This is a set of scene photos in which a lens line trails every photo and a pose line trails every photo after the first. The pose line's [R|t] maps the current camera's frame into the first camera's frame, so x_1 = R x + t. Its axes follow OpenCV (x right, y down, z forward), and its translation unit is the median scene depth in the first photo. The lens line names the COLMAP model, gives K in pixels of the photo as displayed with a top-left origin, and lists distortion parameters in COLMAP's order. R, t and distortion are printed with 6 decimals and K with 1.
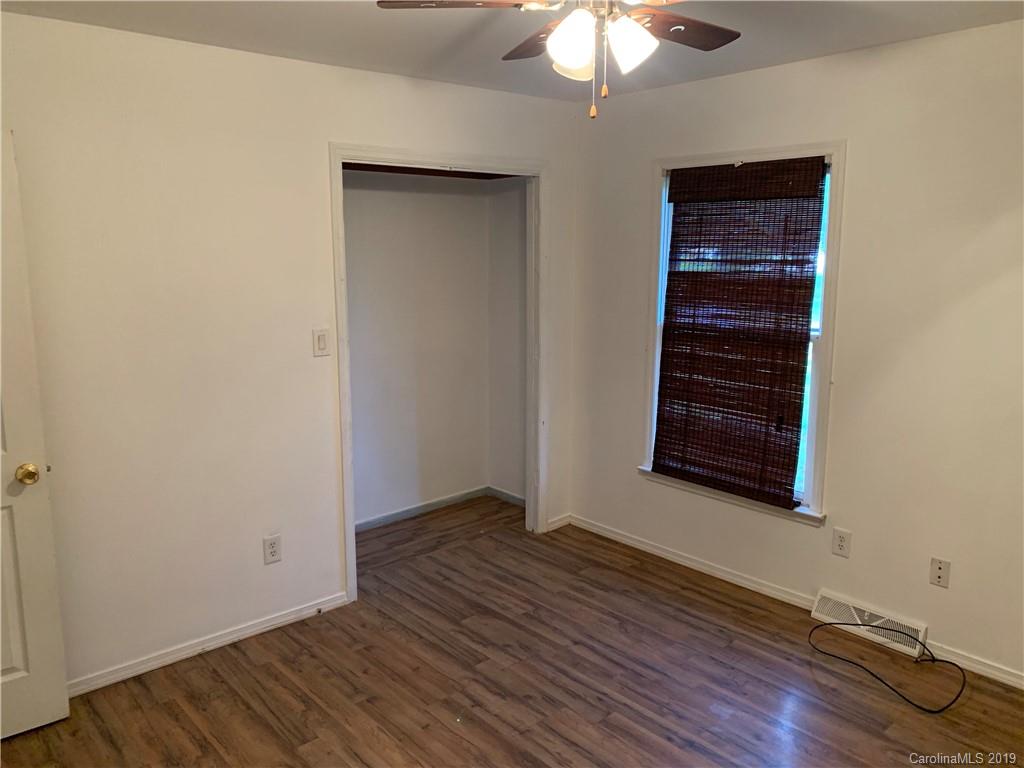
lens RADIAL K [[786.6, 0, 509.1], [0, 786.6, 381.8], [0, 0, 1]] dist [0.062571, -0.048569]
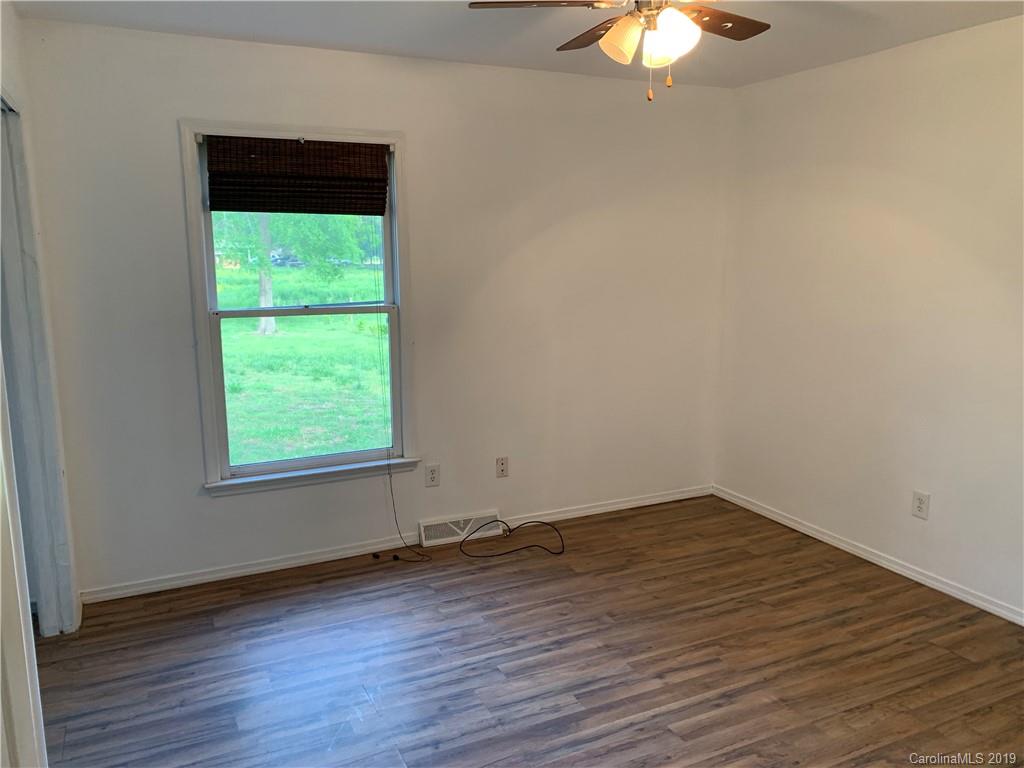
lens RADIAL K [[786.6, 0, 510.6], [0, 786.6, 383.8], [0, 0, 1]] dist [0.062571, -0.048569]
pose [[0.299313, -0.173399, 0.938267, -0.623975], [0.174280, 0.976741, 0.124913, -0.058204], [-0.938103, 0.126133, 0.322572, 0.486672]]
